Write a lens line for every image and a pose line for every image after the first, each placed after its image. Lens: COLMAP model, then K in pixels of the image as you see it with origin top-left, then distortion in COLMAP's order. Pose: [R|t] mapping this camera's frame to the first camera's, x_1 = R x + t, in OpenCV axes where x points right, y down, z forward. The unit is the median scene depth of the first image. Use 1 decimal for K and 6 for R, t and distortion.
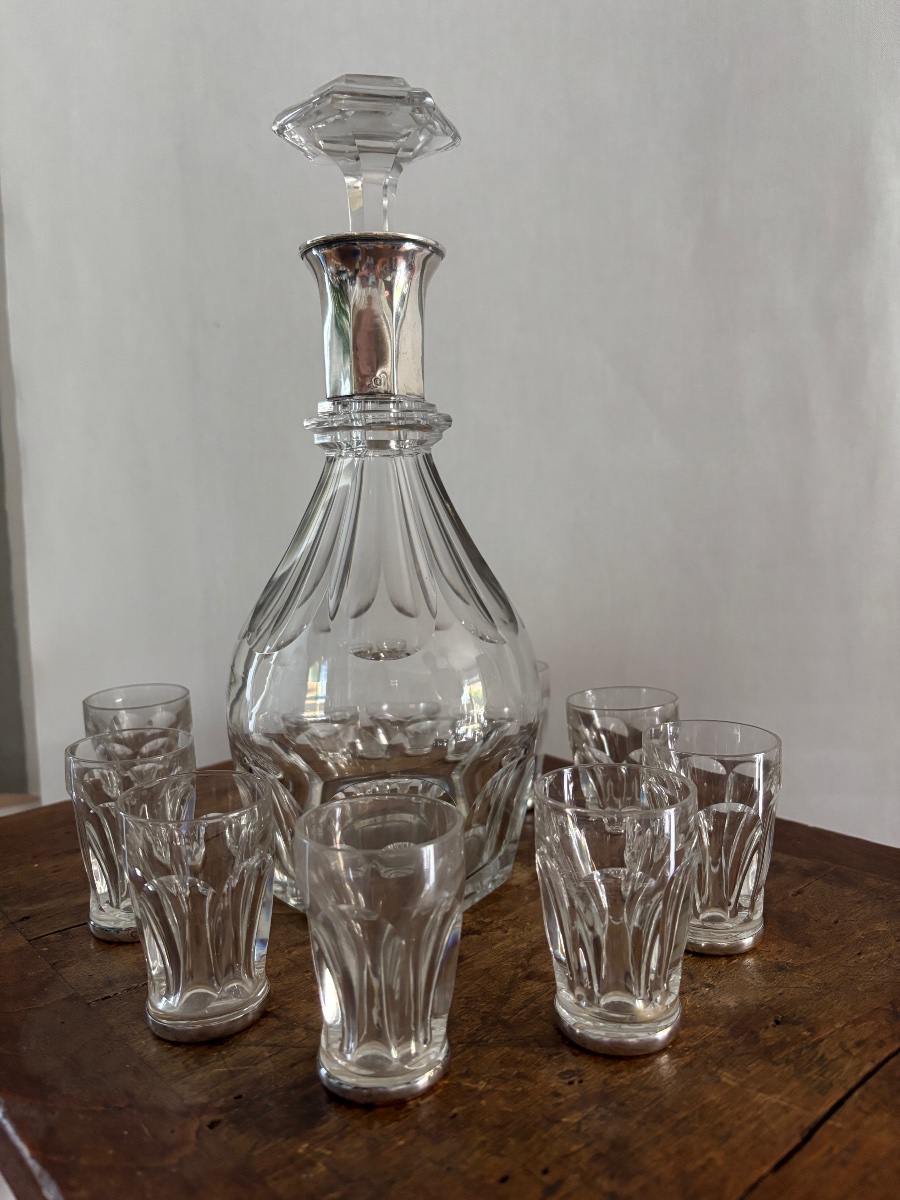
lens RADIAL K [[992.4, 0, 451.0], [0, 992.4, 594.0], [0, 0, 1]] dist [0.010140, -0.060853]
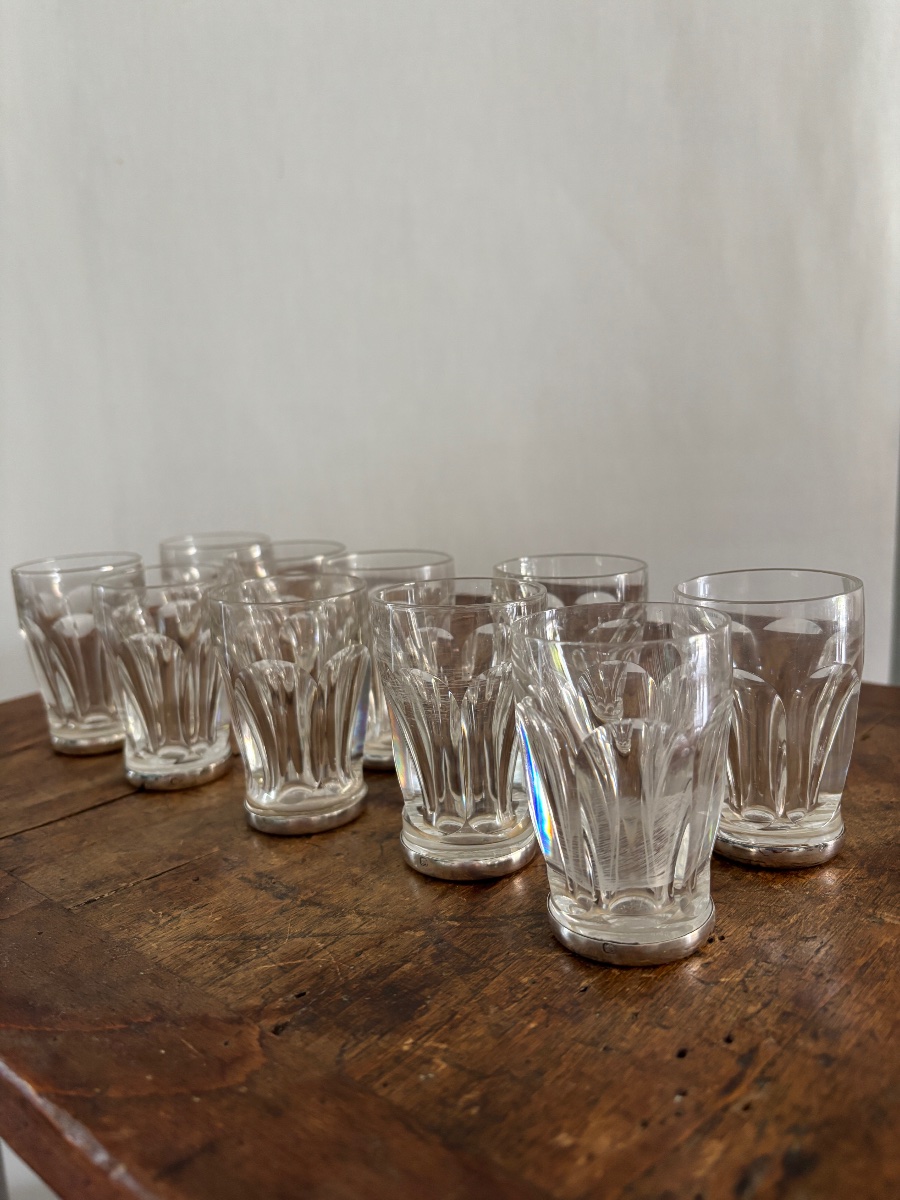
lens RADIAL K [[992.4, 0, 447.0], [0, 992.4, 609.7], [0, 0, 1]] dist [0.010140, -0.060853]
pose [[0.991538, -0.043883, 0.122179, -0.194509], [0.036288, 0.997308, 0.063711, 0.173166], [-0.124646, -0.058738, 0.990461, 0.250150]]
